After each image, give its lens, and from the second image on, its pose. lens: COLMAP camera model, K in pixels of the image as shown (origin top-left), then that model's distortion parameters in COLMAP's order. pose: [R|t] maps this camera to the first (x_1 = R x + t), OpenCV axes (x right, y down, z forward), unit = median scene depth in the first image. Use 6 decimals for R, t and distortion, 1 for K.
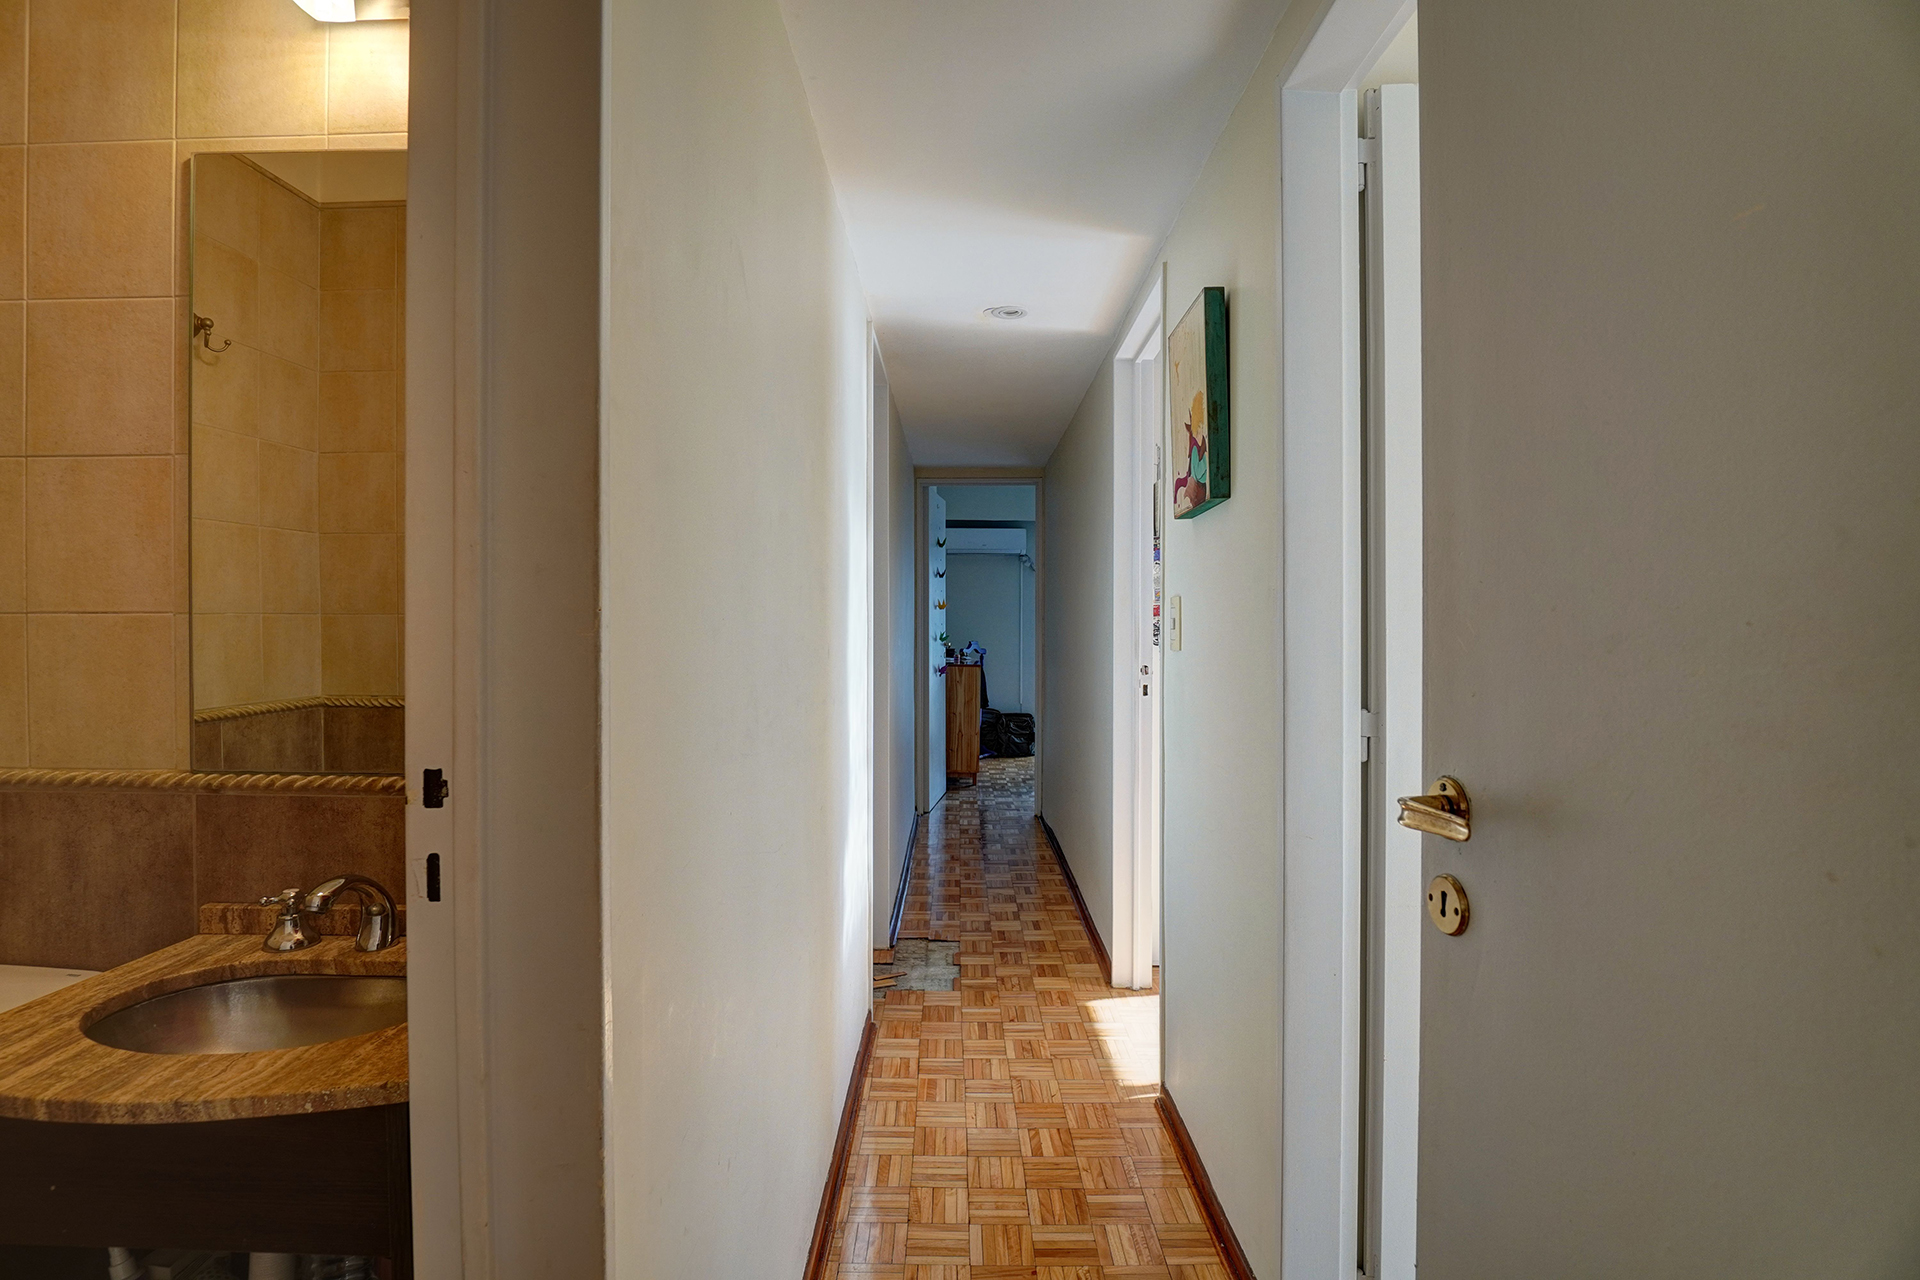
lens RADIAL K [[934.1, 0, 951.4], [0, 934.1, 625.5], [0, 0, 1]] dist [-0.021609, -0.001429]
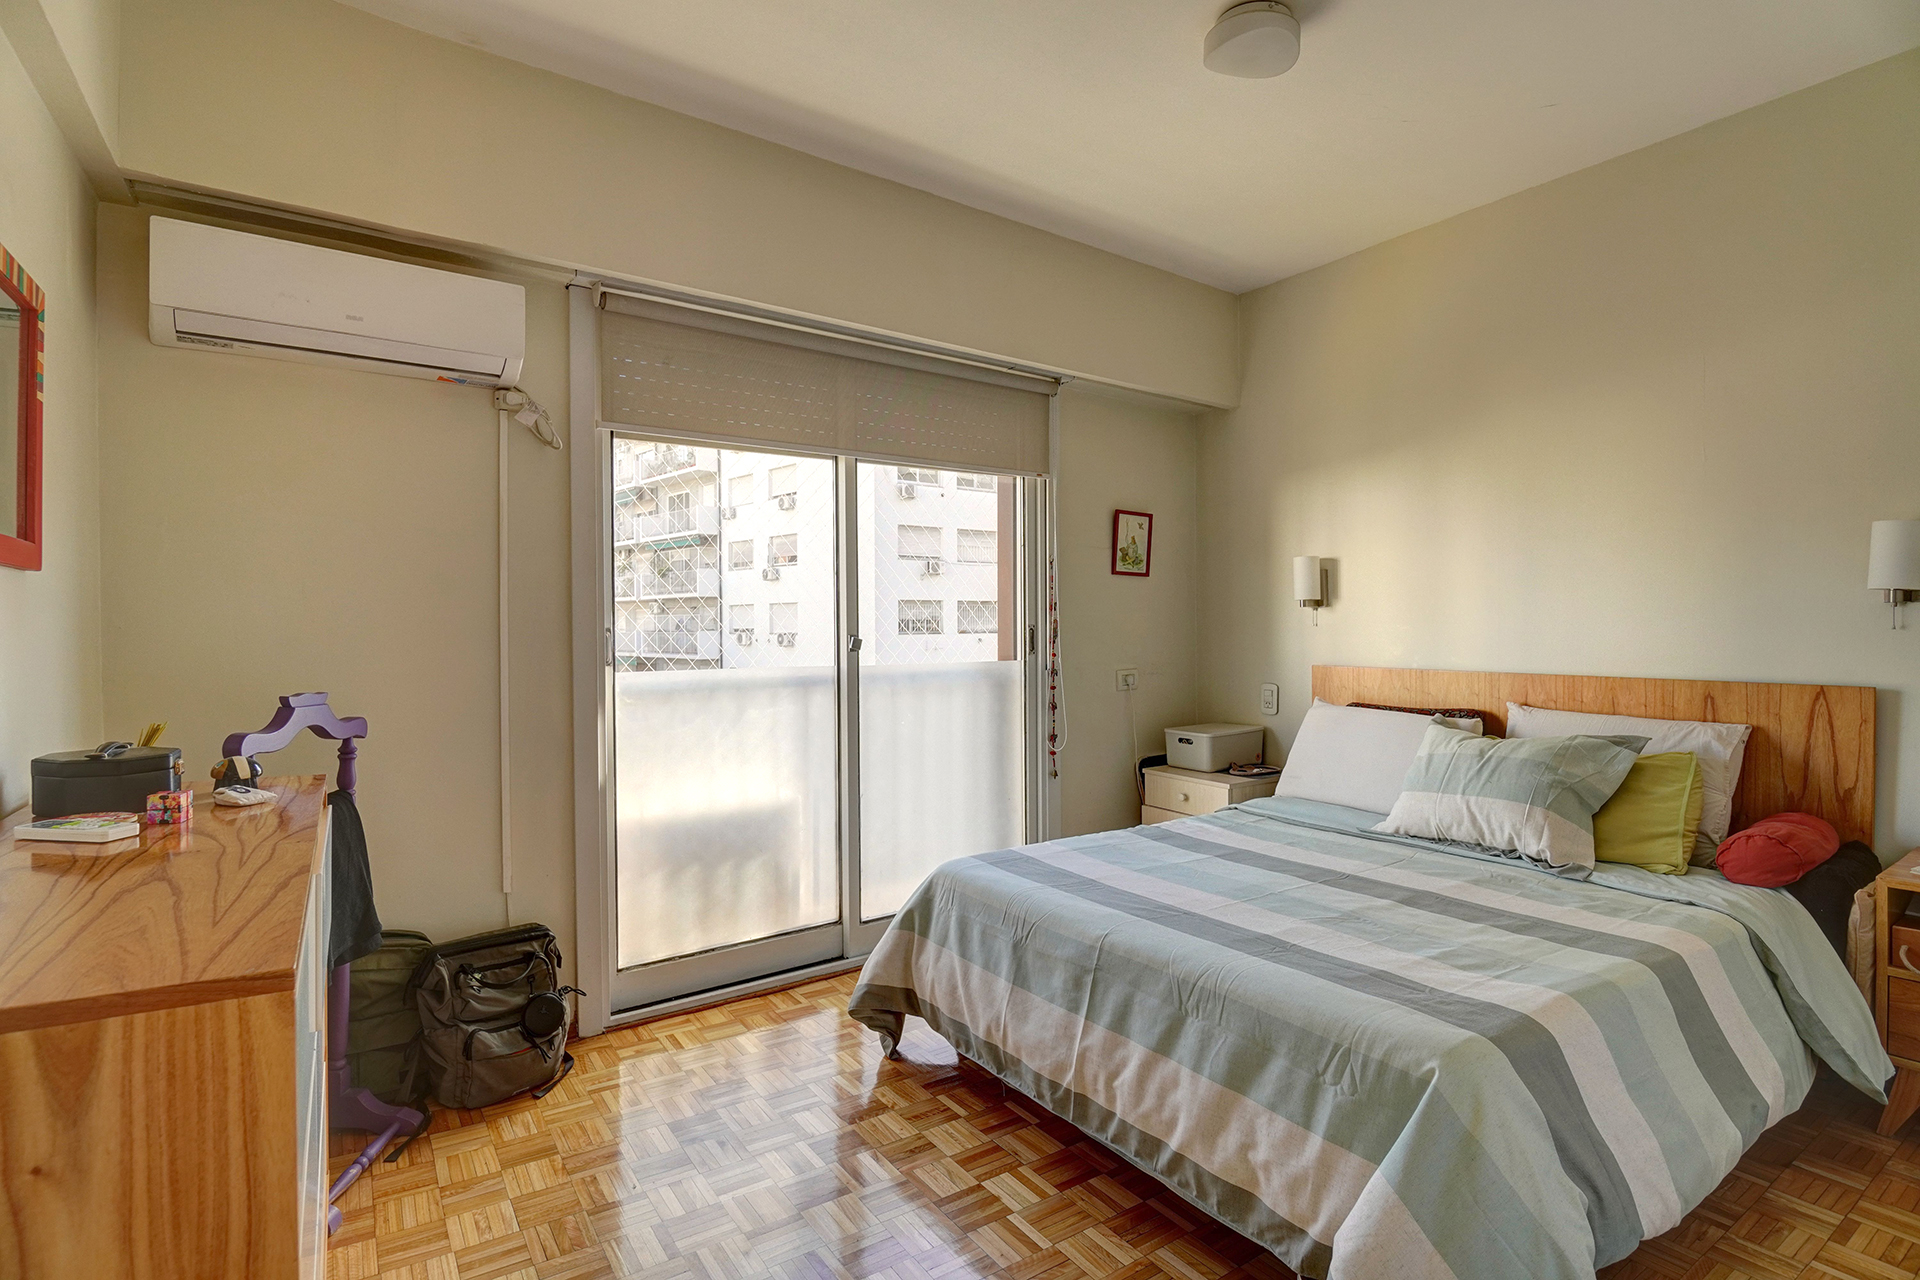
lens RADIAL K [[934.1, 0, 941.2], [0, 934.1, 635.4], [0, 0, 1]] dist [-0.021609, -0.001429]
pose [[0.832831, -0.011181, 0.553414, 0.041833], [0.002439, 0.999860, 0.016530, -0.002436], [-0.553522, -0.012417, 0.832742, 1.020461]]
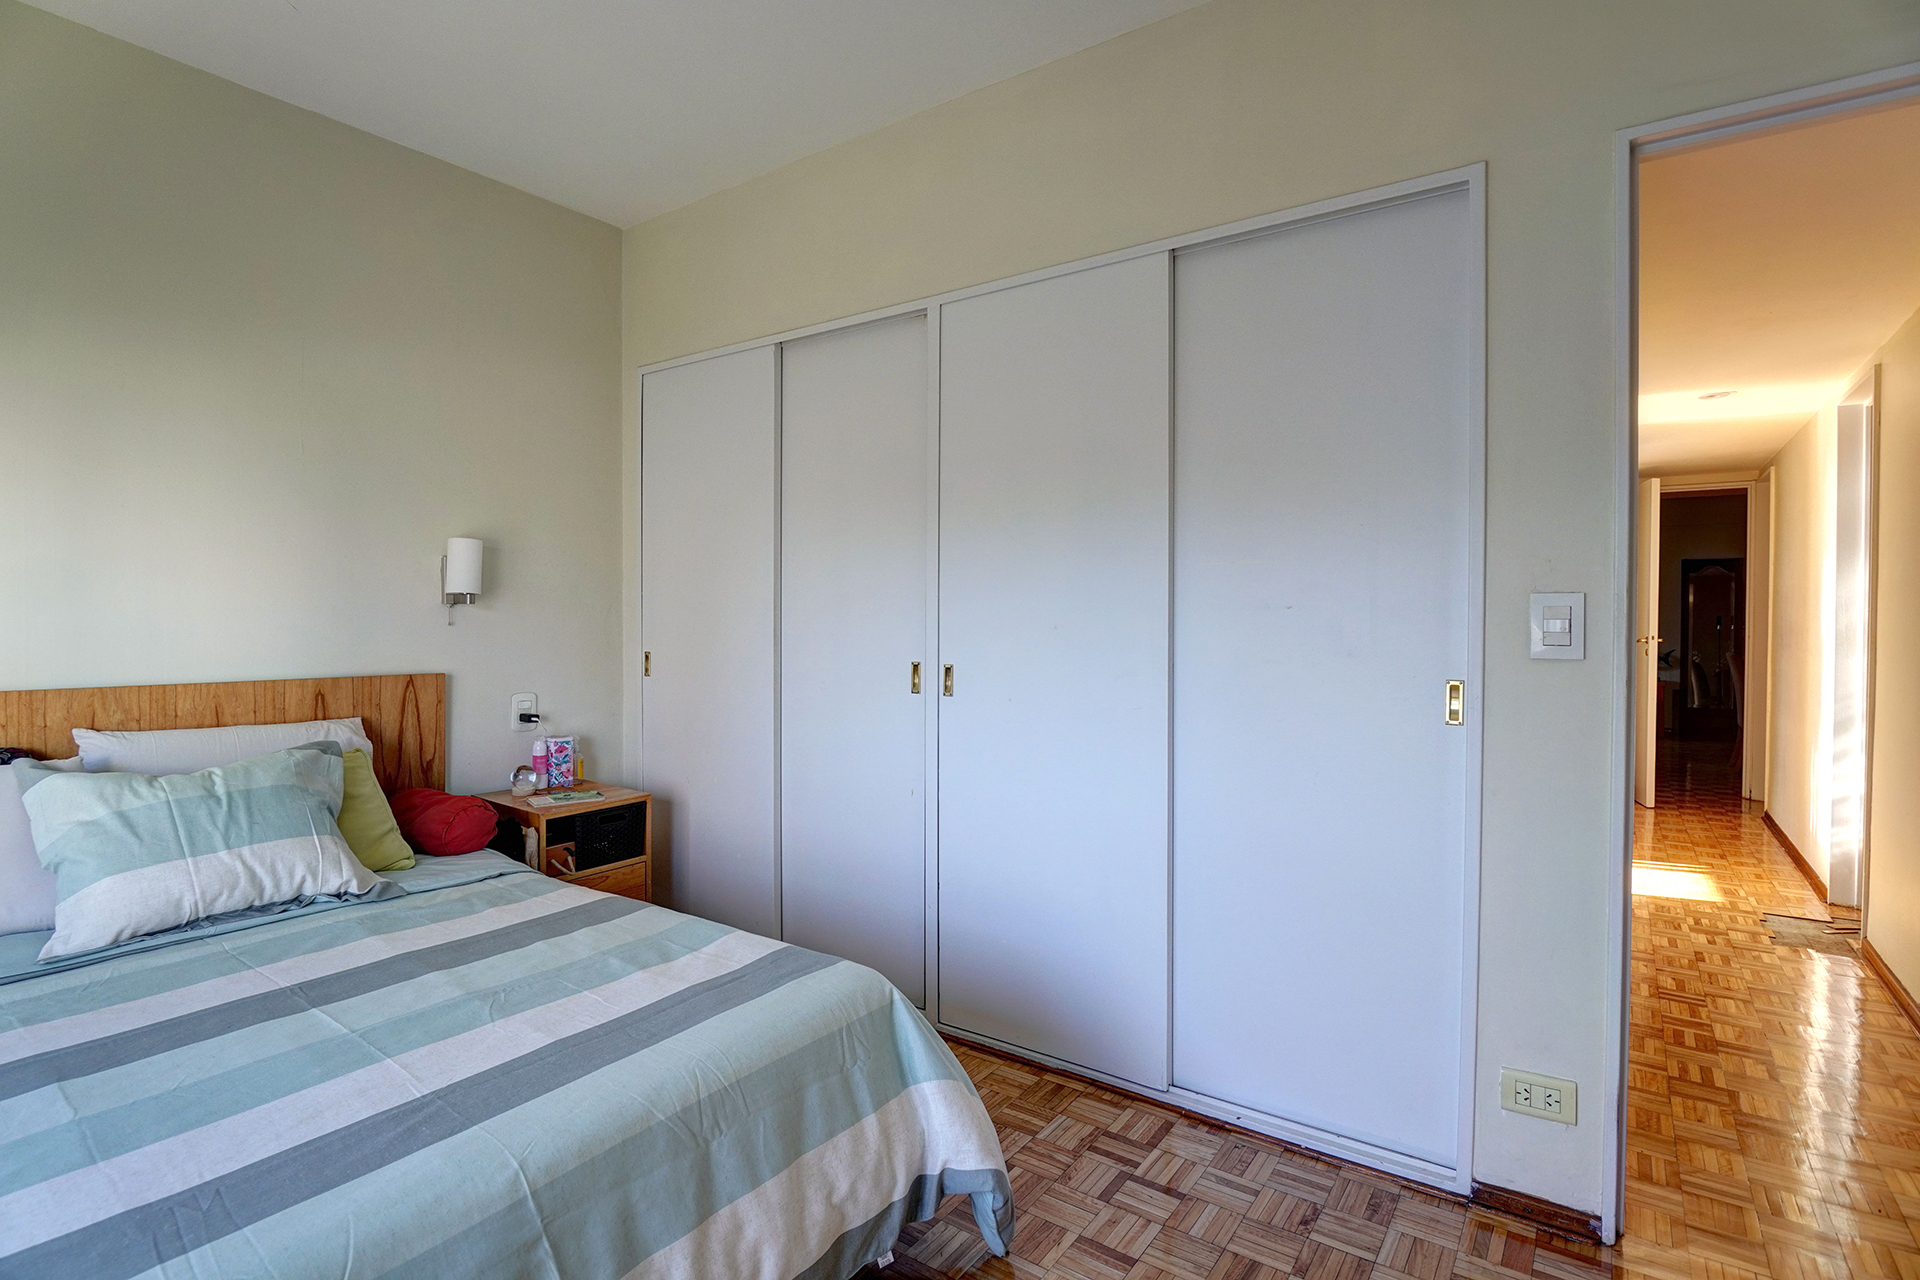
lens RADIAL K [[934.1, 0, 938.0], [0, 934.1, 631.2], [0, 0, 1]] dist [-0.021609, -0.001429]
pose [[-0.812886, -0.010135, 0.582335, 0.099299], [-0.006329, 0.999943, 0.008568, -0.000455], [-0.582389, 0.003279, -0.812904, 1.376705]]
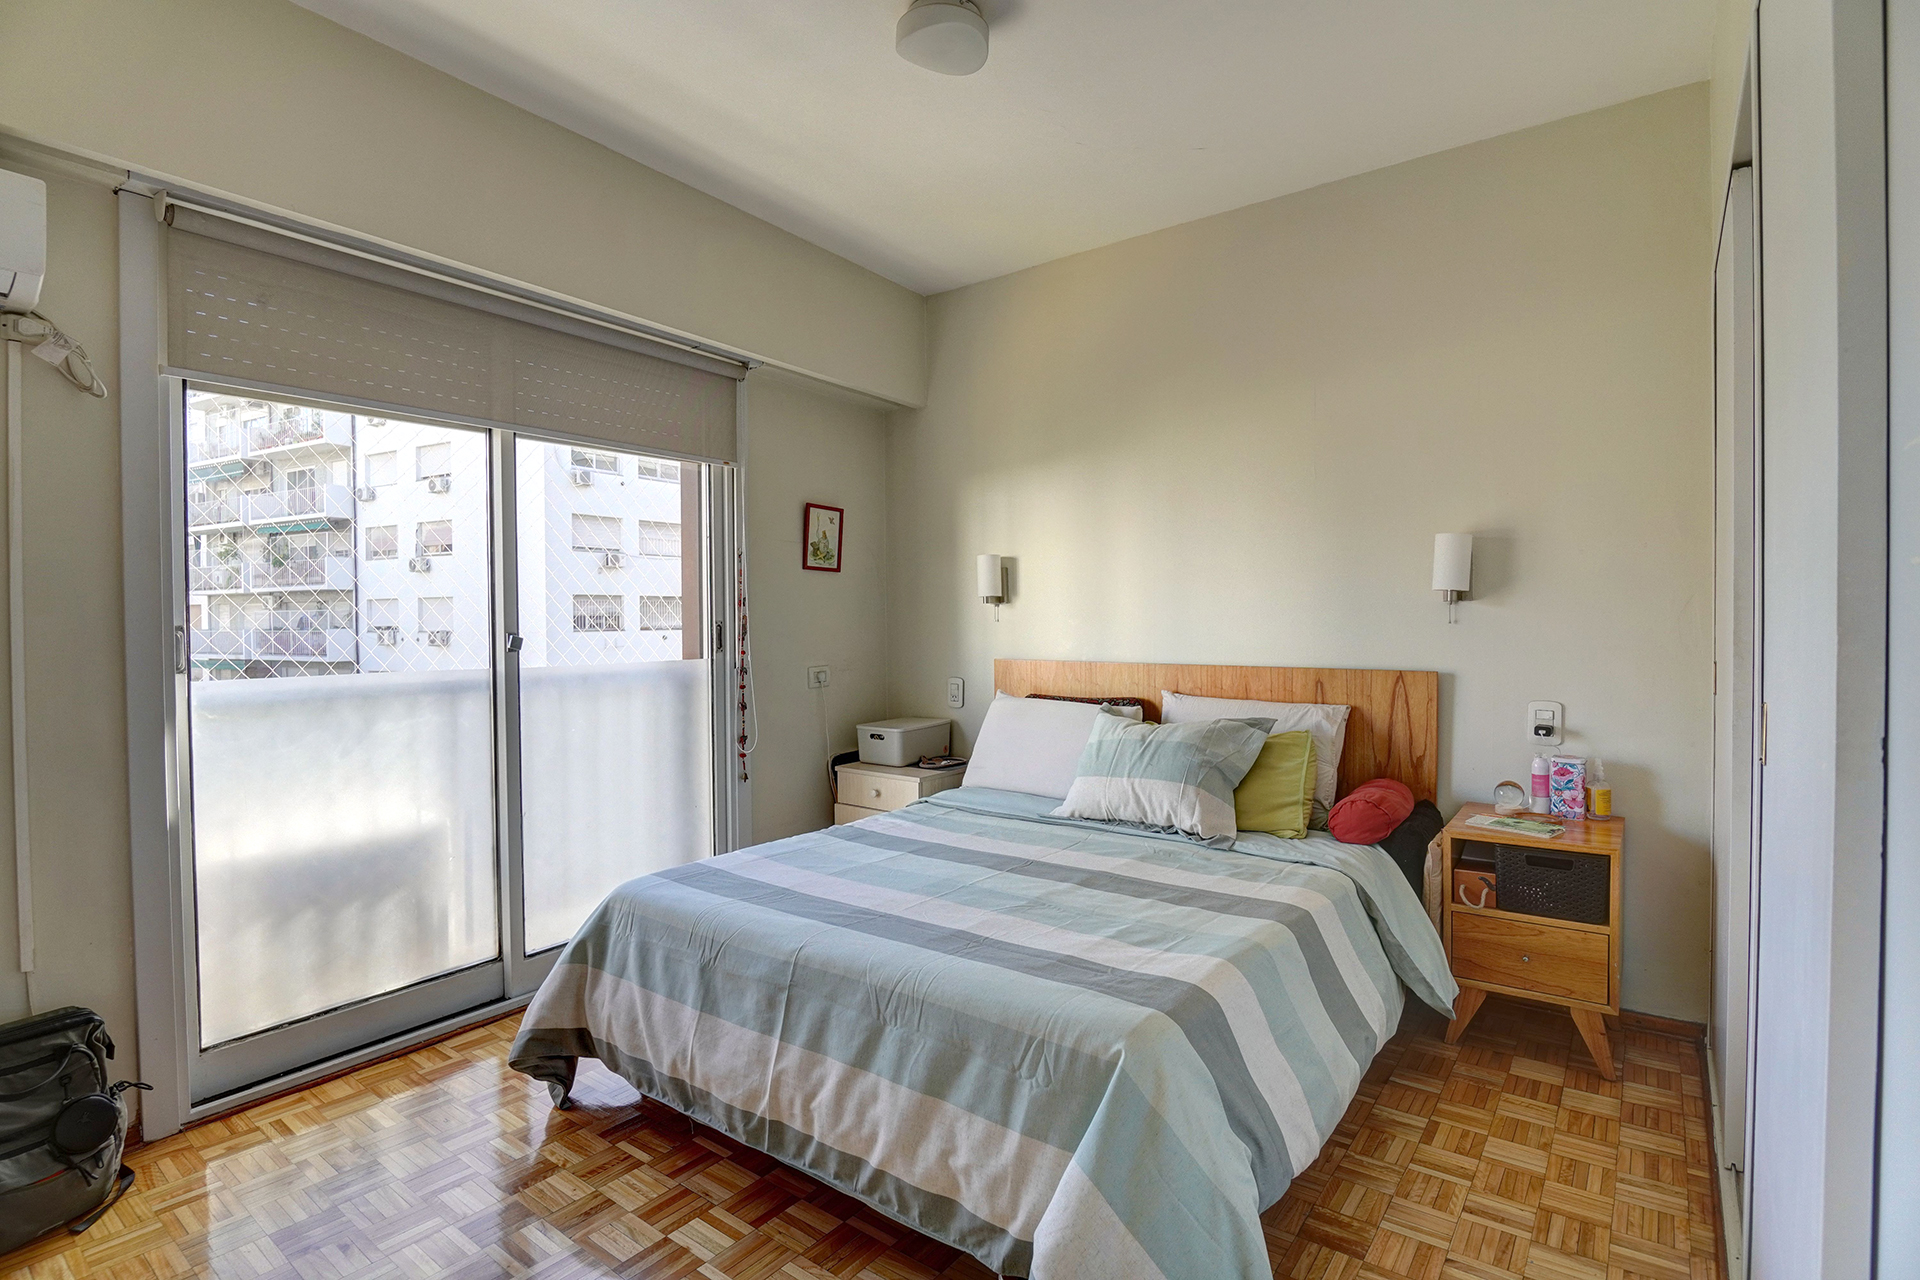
lens RADIAL K [[934.1, 0, 940.4], [0, 934.1, 635.5], [0, 0, 1]] dist [-0.021609, -0.001429]
pose [[0.609680, -0.018647, 0.792429, 0.055177], [0.002615, 0.999765, 0.021514, -0.002249], [-0.792644, -0.011044, 0.609585, 1.035567]]
